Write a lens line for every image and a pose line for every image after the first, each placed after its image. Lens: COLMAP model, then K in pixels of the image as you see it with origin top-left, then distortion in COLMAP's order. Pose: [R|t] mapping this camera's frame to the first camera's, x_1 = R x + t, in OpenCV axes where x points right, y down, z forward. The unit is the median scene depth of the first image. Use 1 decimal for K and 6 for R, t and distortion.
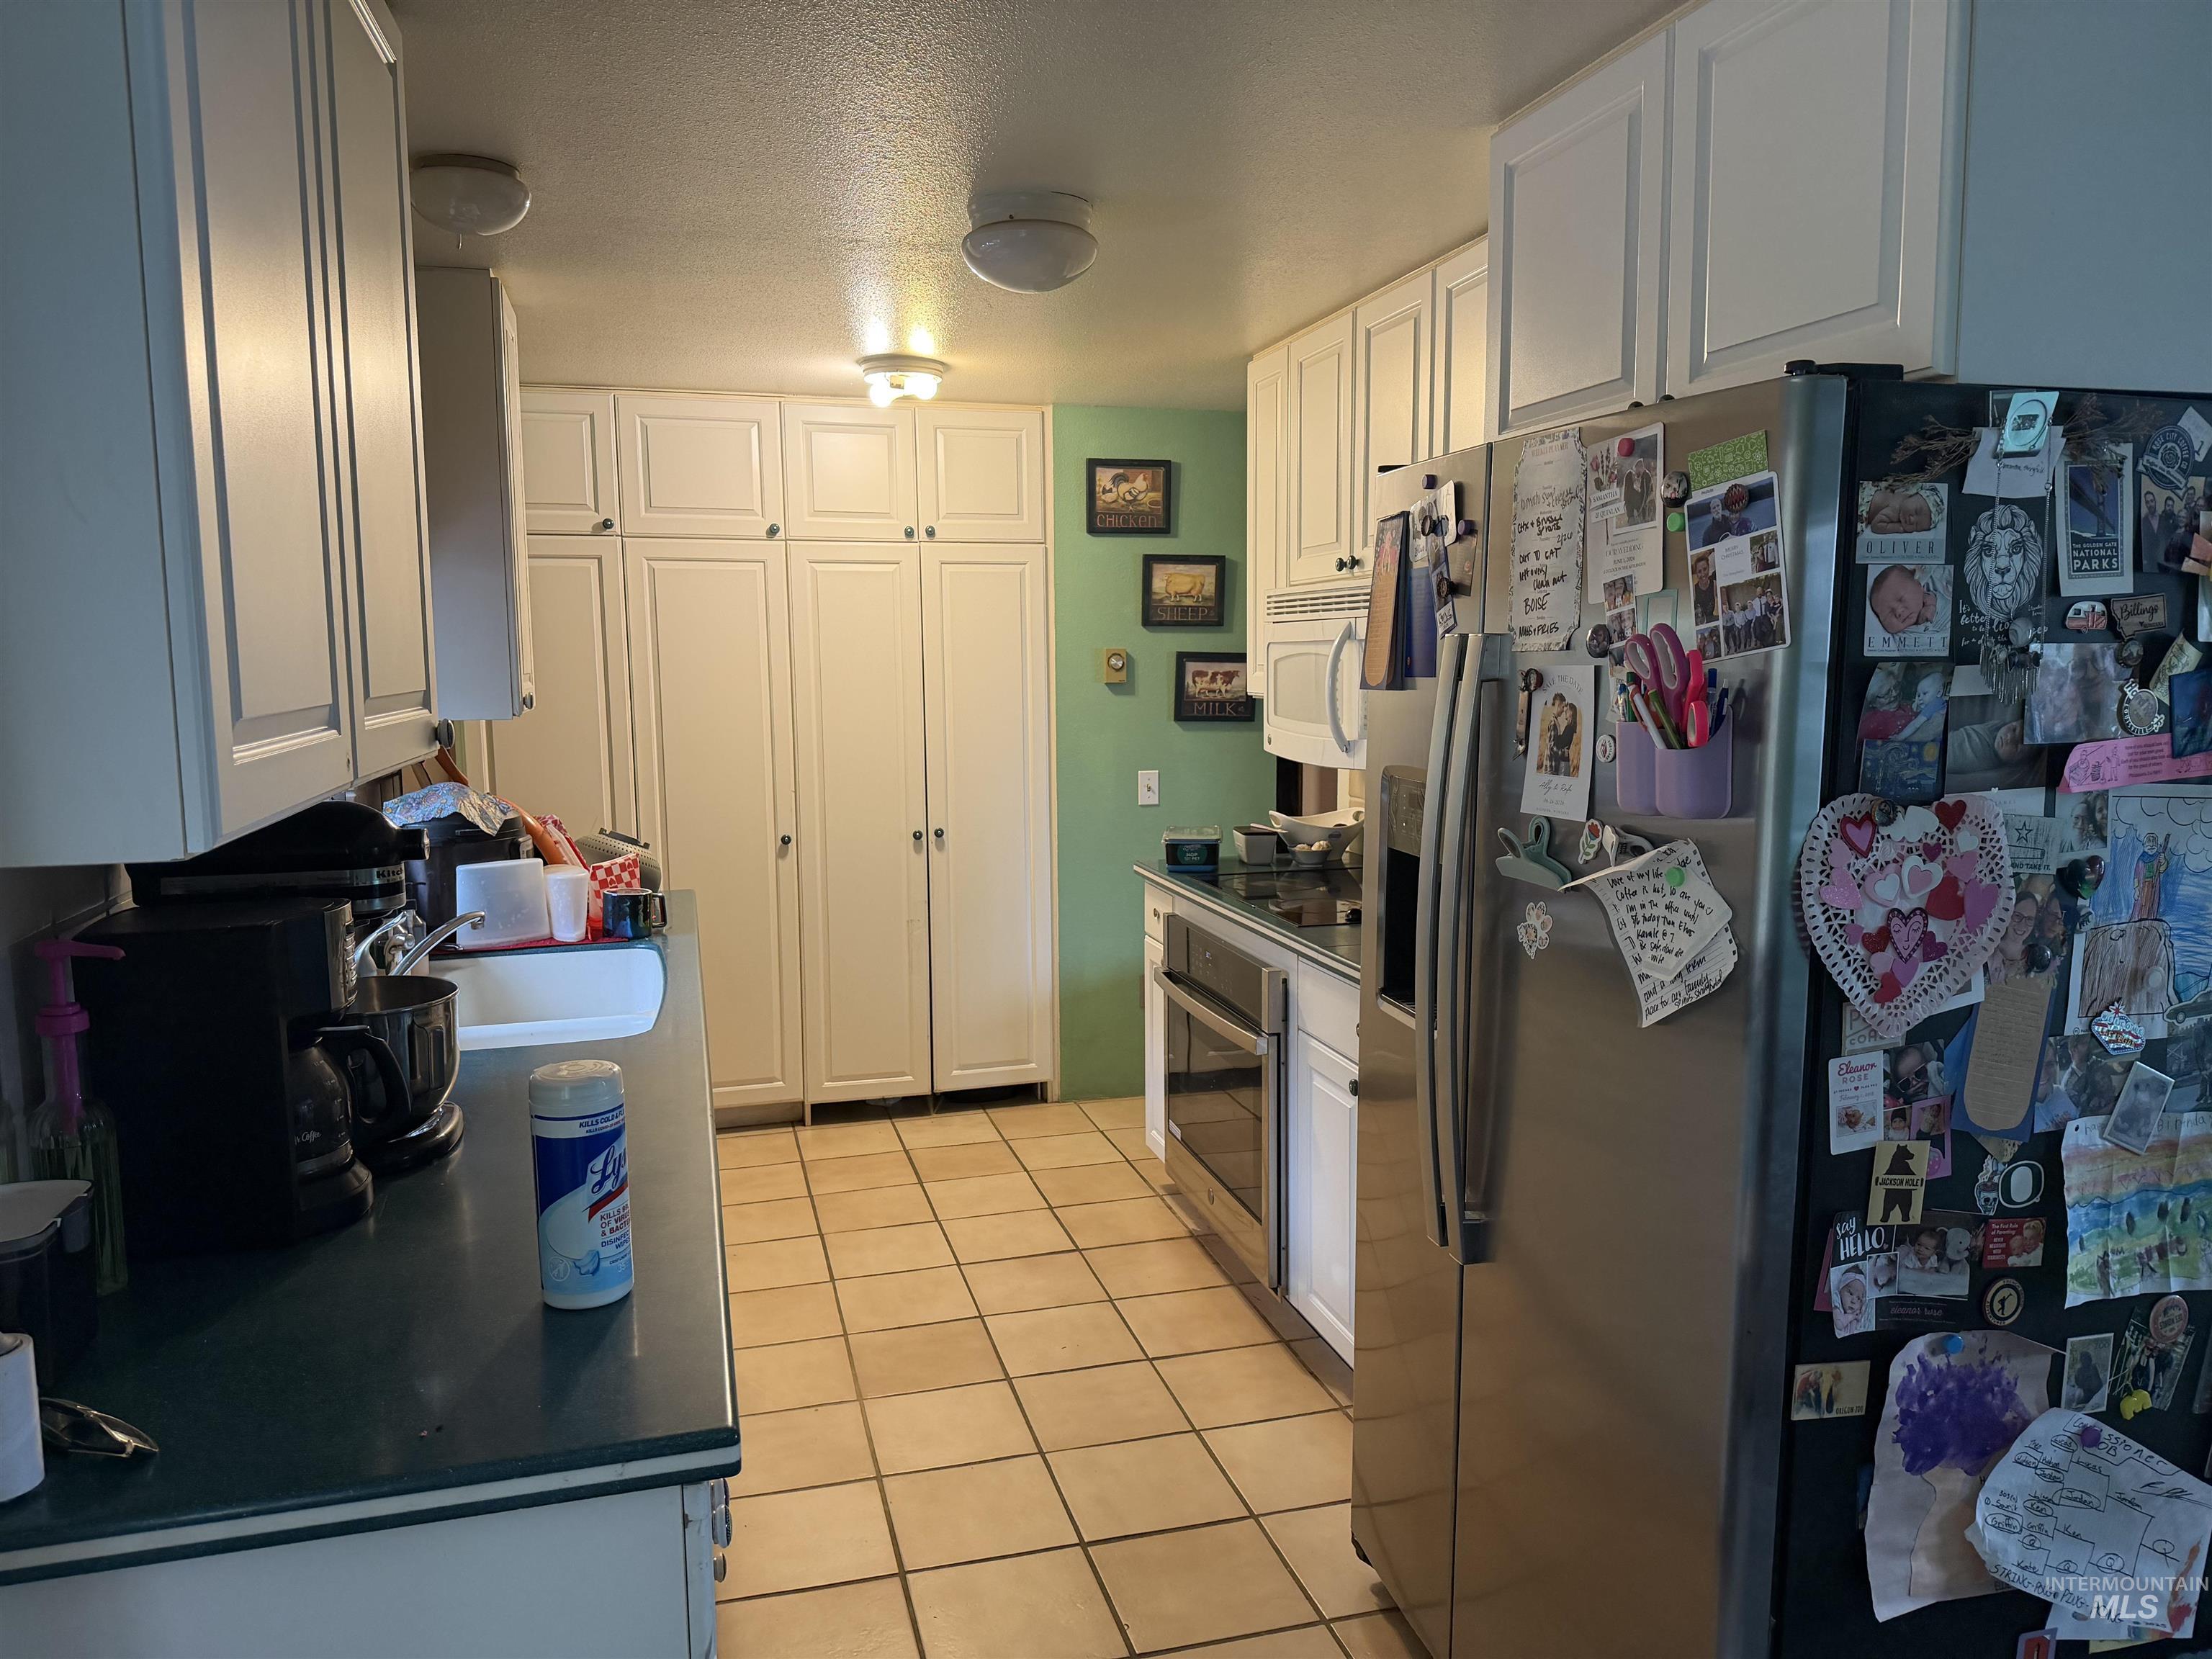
lens RADIAL K [[1540.2, 0, 1106.5], [0, 1540.2, 833.5], [0, 0, 1]] dist [0.047284, -0.054380]
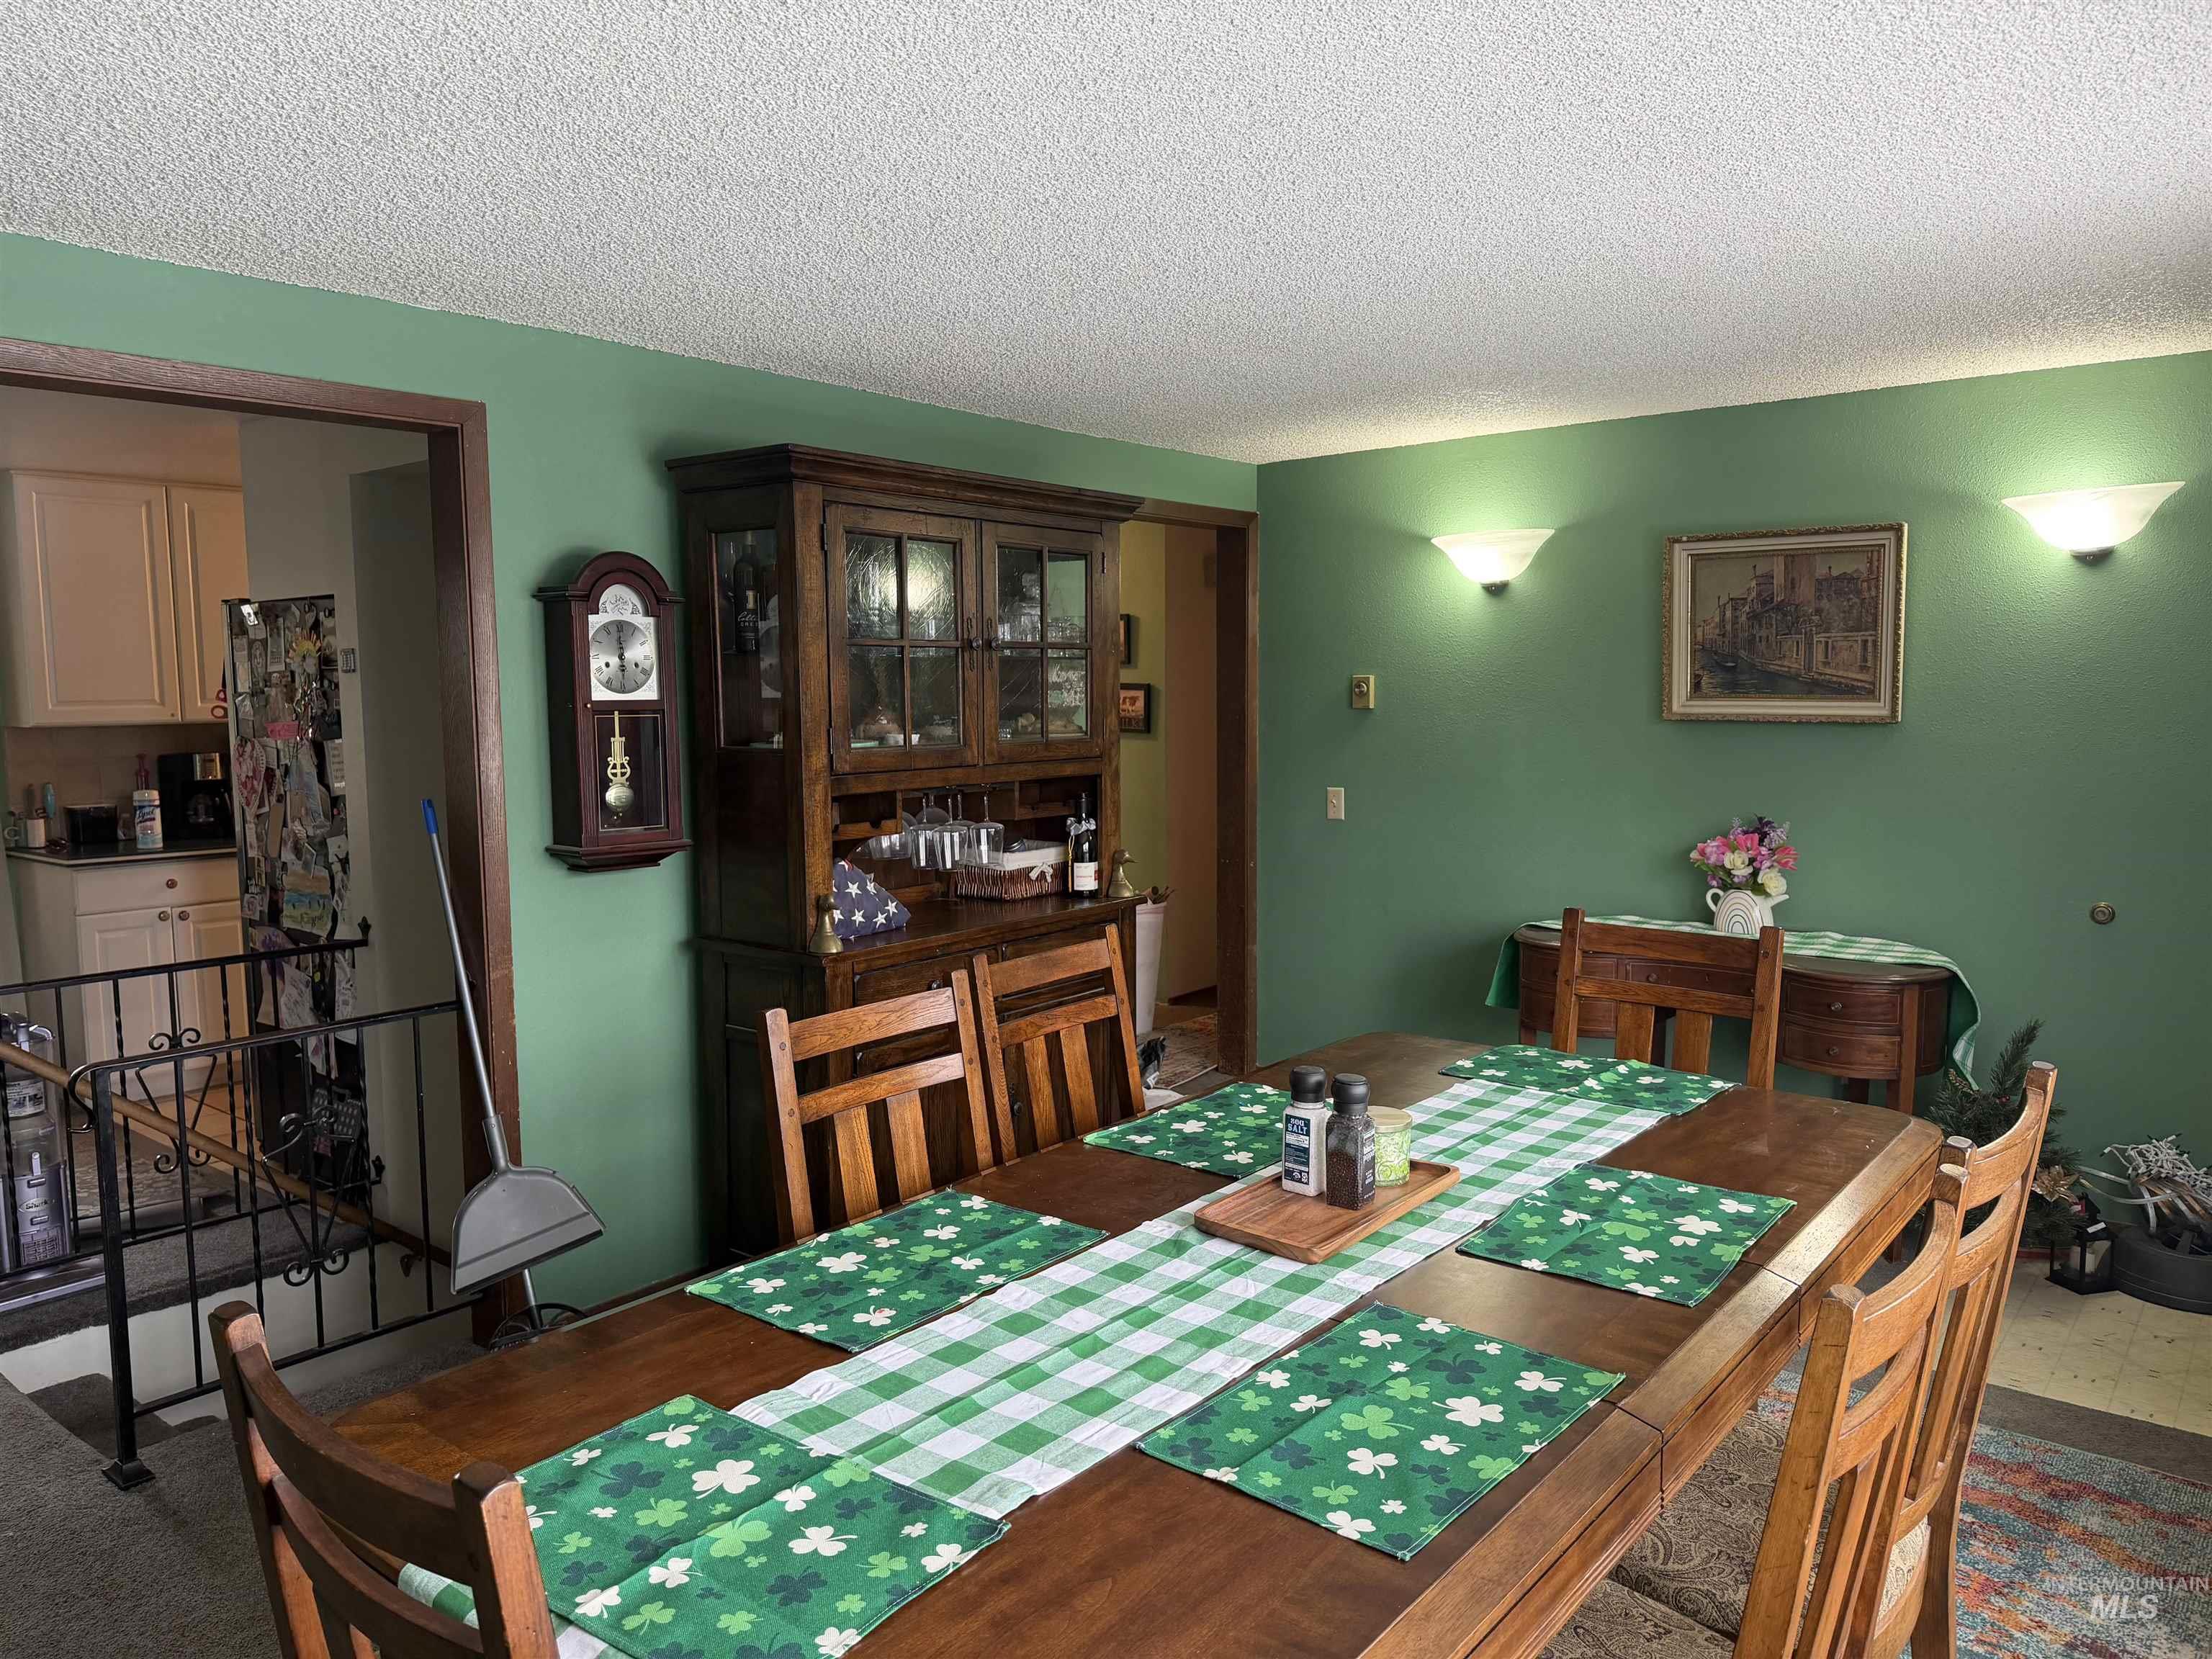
lens RADIAL K [[1540.2, 0, 1119.2], [0, 1540.2, 827.3], [0, 0, 1]] dist [0.047284, -0.054380]
pose [[0.580810, 0.078517, -0.810244, 3.906405], [-0.093051, 0.995217, 0.029740, -0.096248], [0.808704, 0.058121, 0.585338, 0.603436]]
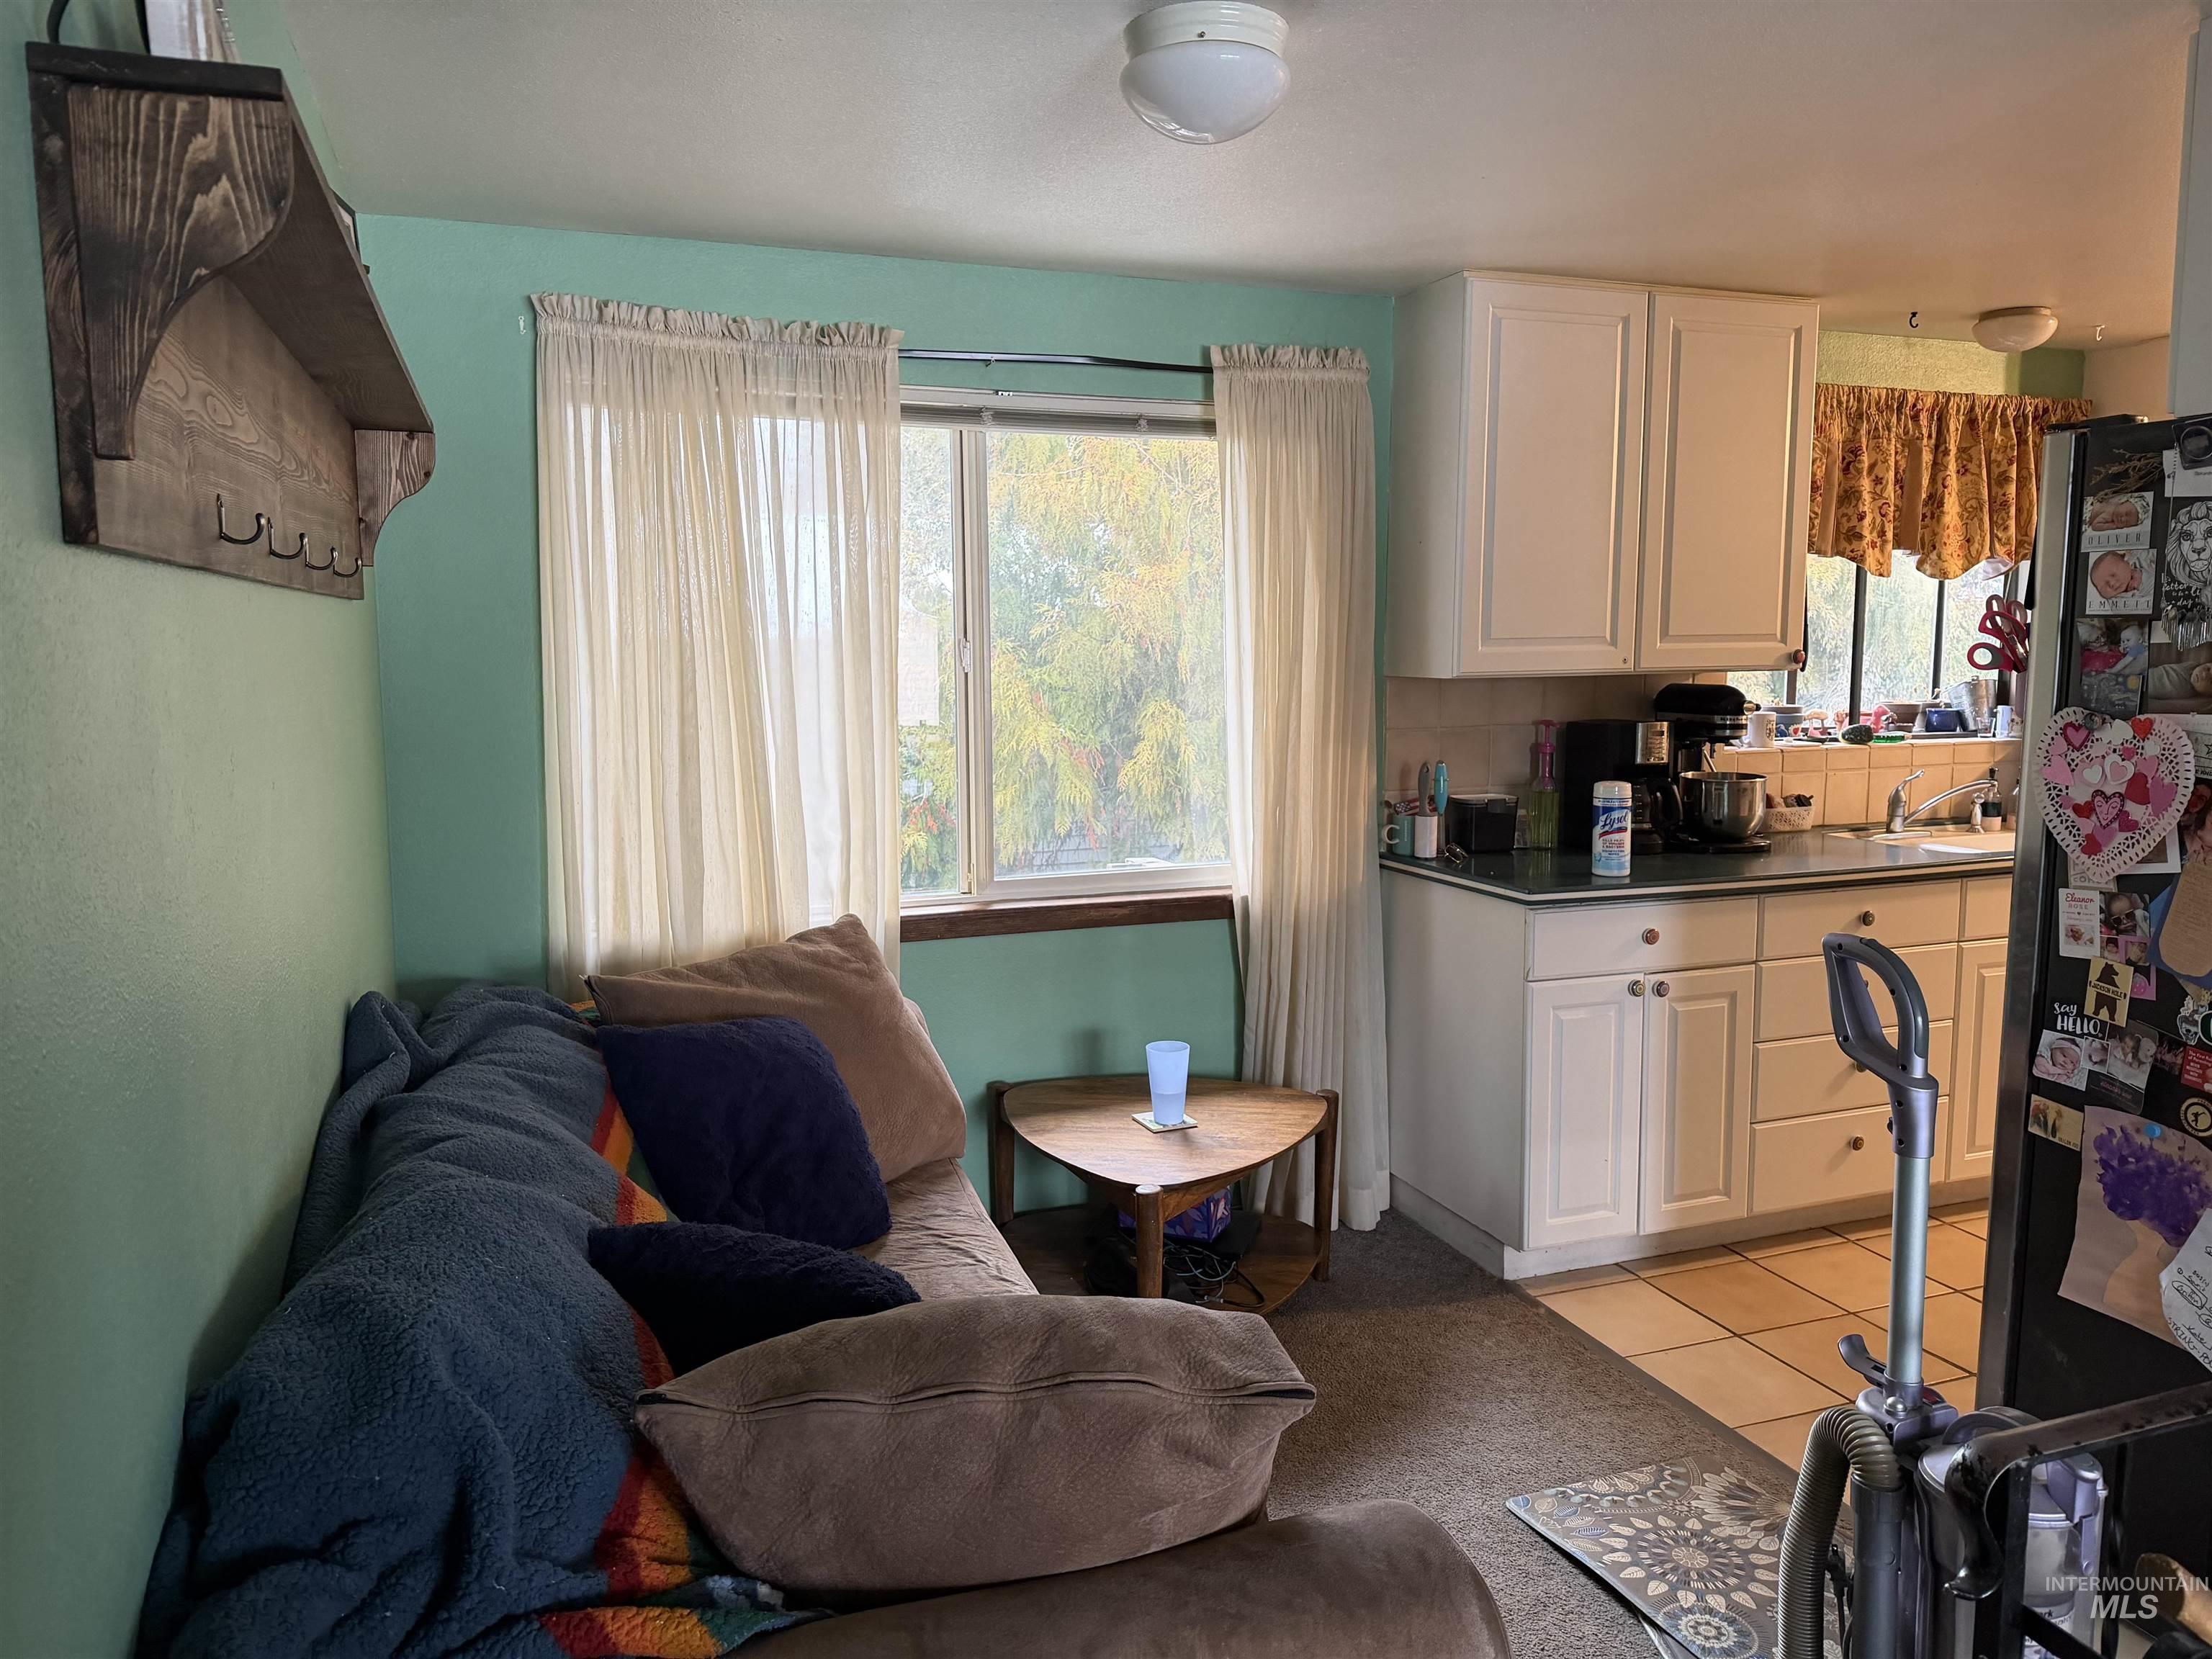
lens RADIAL K [[1540.2, 0, 1093.4], [0, 1540.2, 824.9], [0, 0, 1]] dist [0.047284, -0.054380]
pose [[0.077440, 0.128591, -0.988669, 1.847333], [-0.113246, 0.986364, 0.119421, 0.013593], [0.990544, 0.102715, 0.090947, -0.049908]]
